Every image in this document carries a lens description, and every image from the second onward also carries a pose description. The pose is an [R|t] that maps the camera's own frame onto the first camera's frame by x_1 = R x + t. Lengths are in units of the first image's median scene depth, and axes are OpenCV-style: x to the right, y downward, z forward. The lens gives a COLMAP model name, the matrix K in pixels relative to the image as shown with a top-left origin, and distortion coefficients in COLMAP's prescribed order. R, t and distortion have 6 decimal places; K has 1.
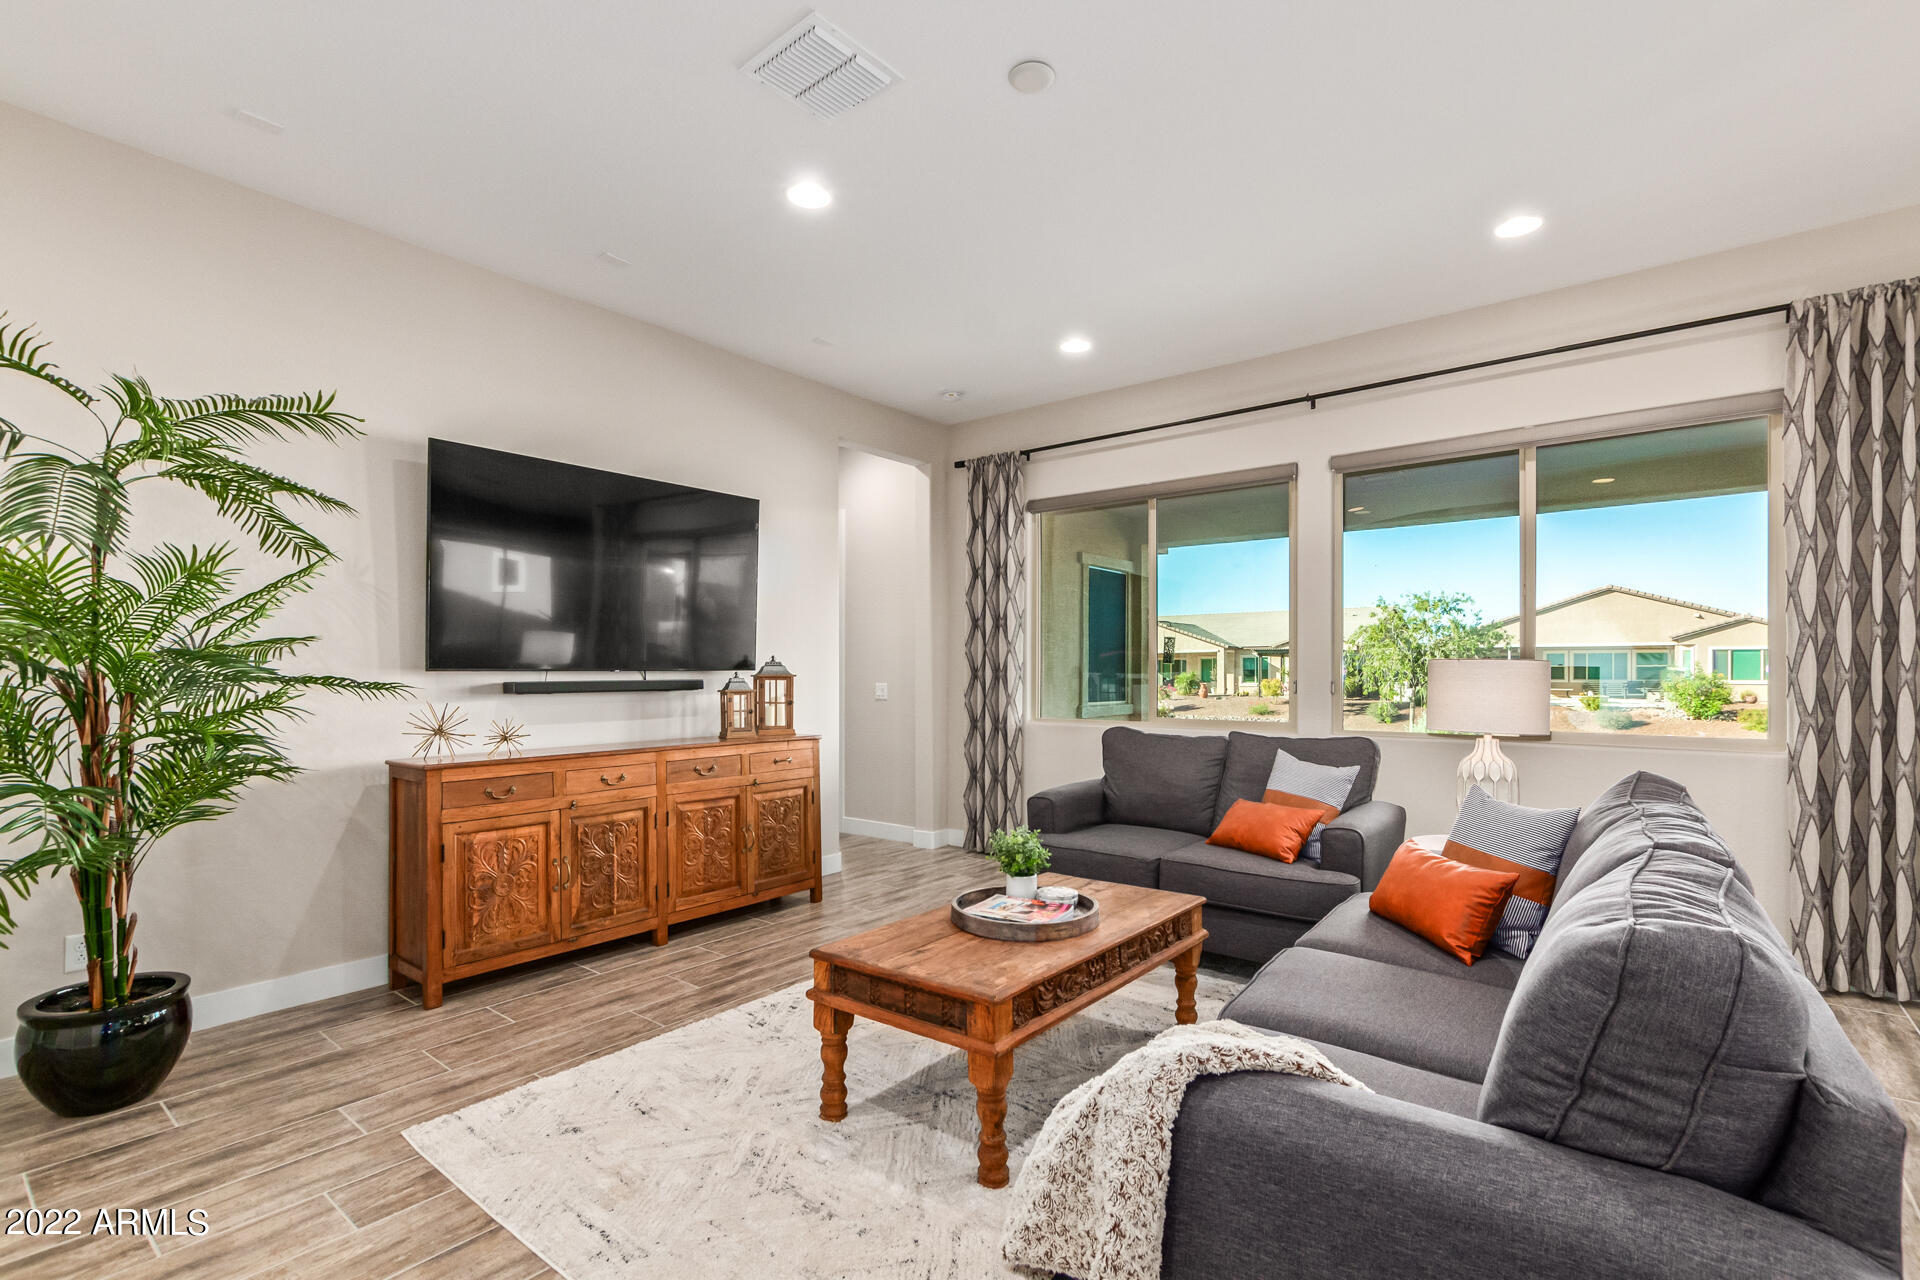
lens RADIAL K [[878.4, 0, 957.1], [0, 878.4, 666.9], [0, 0, 1]] dist [0.009182, -0.003211]
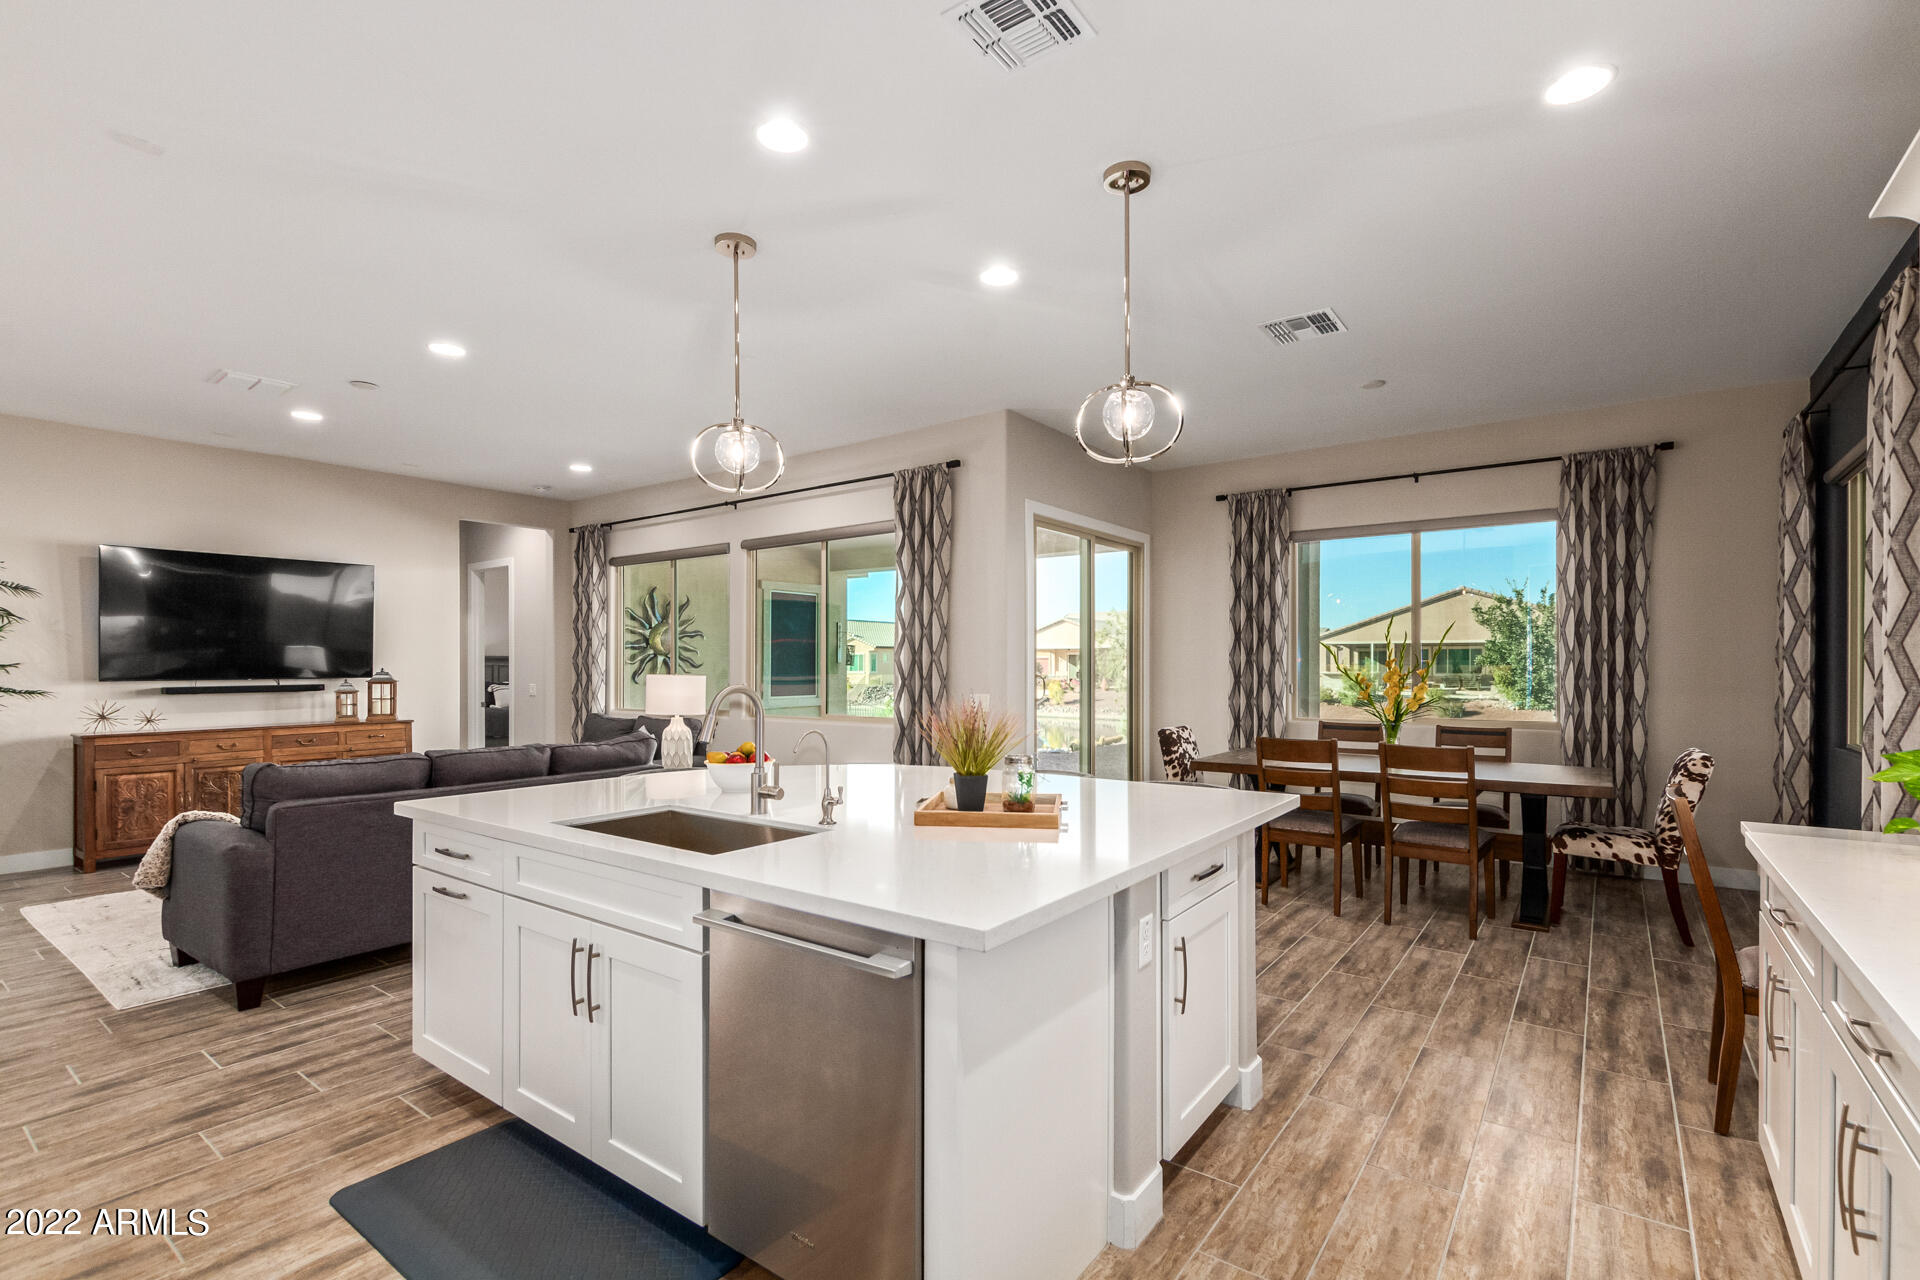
lens RADIAL K [[878.4, 0, 965.9], [0, 878.4, 665.5], [0, 0, 1]] dist [0.009182, -0.003211]
pose [[0.999424, -0.001986, 0.033878, 0.901604], [0.001790, 0.999981, 0.005815, -0.029728], [-0.033889, -0.005751, 0.999409, -0.677263]]
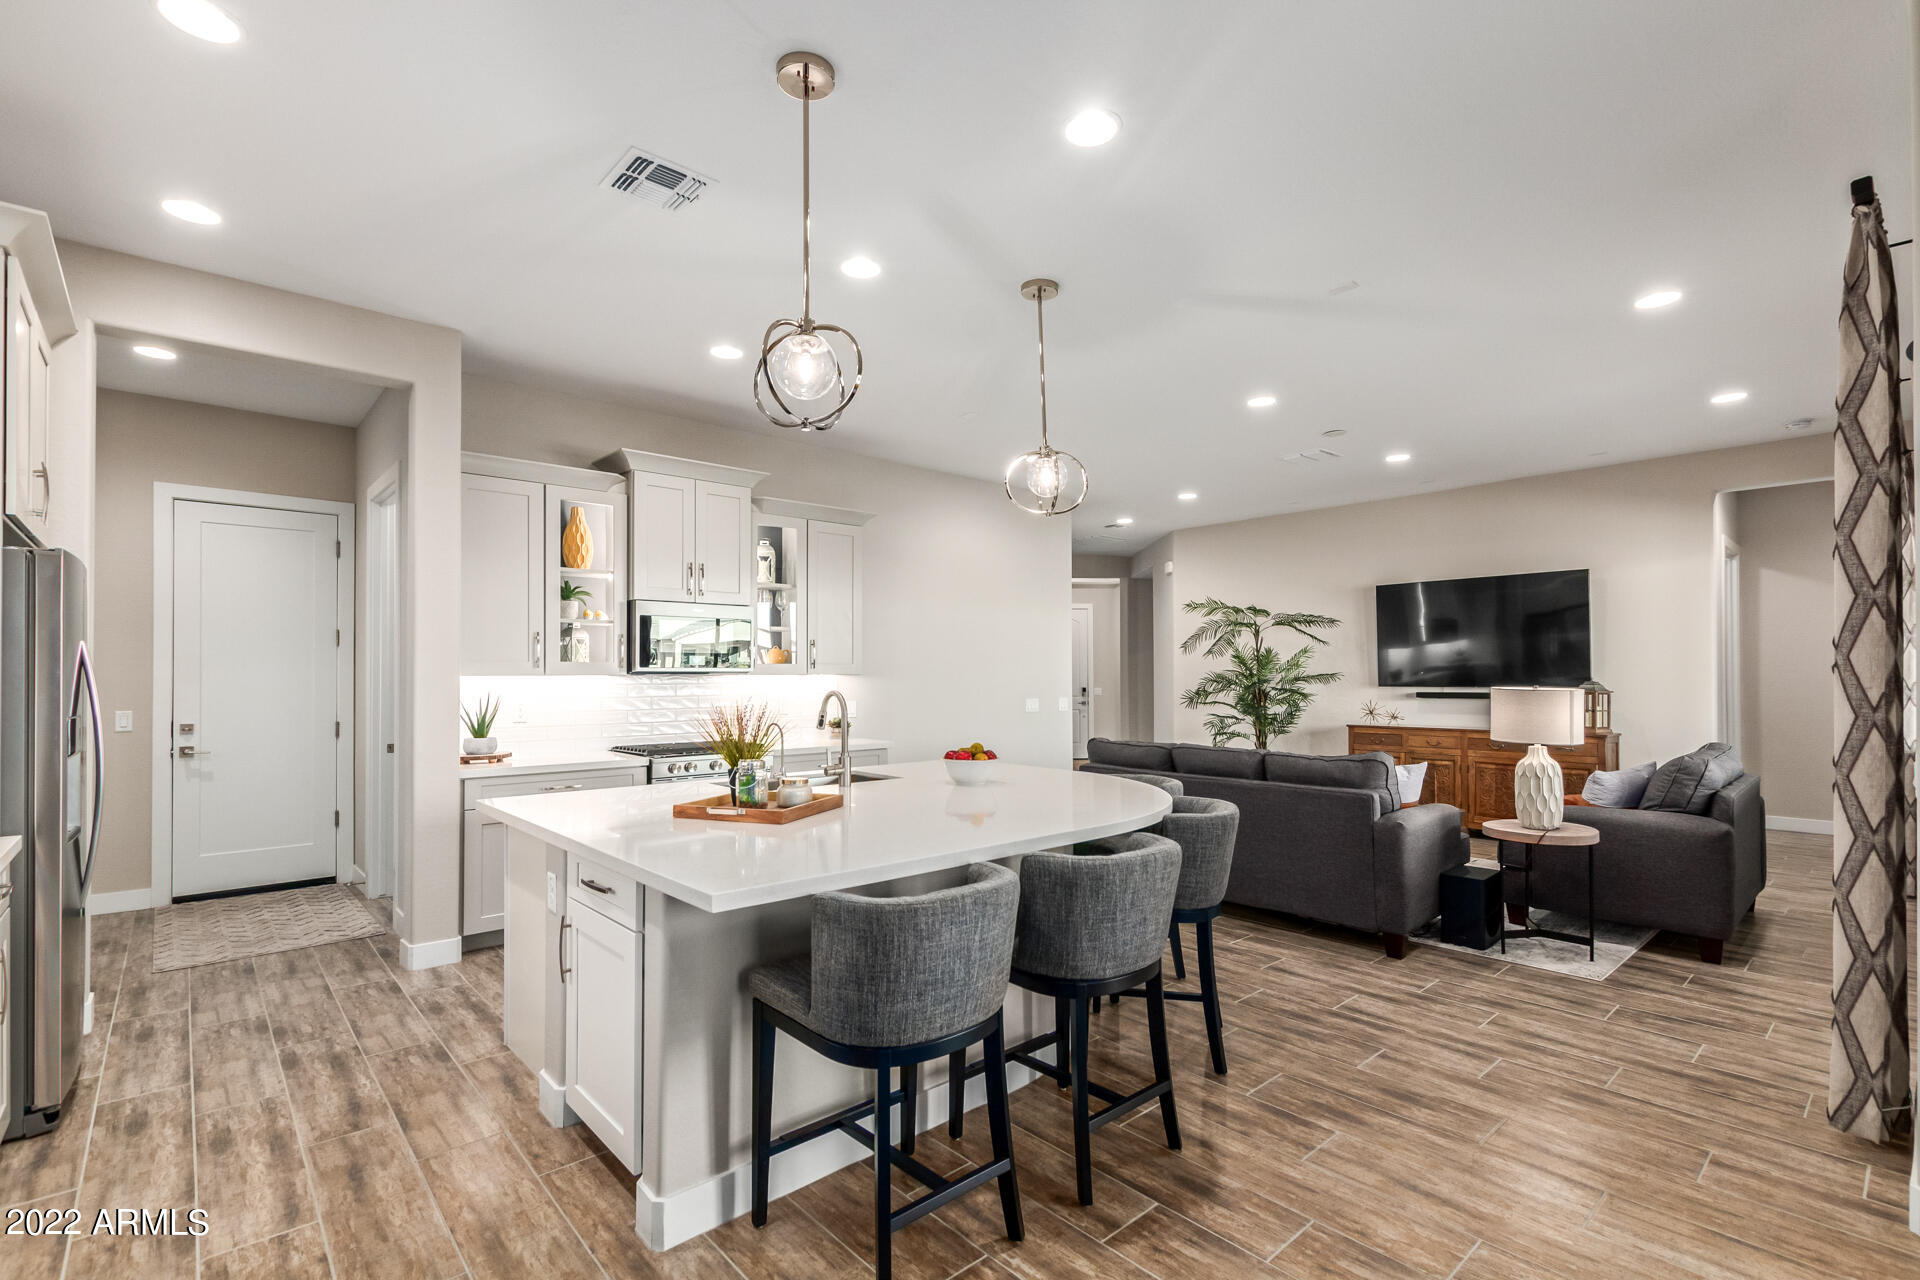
lens RADIAL K [[878.4, 0, 968.4], [0, 878.4, 661.9], [0, 0, 1]] dist [0.009182, -0.003211]
pose [[-0.160948, -0.015164, -0.986846, 1.651232], [0.006490, 0.999844, -0.016422, -0.025733], [0.986942, -0.009048, -0.160825, 0.277818]]
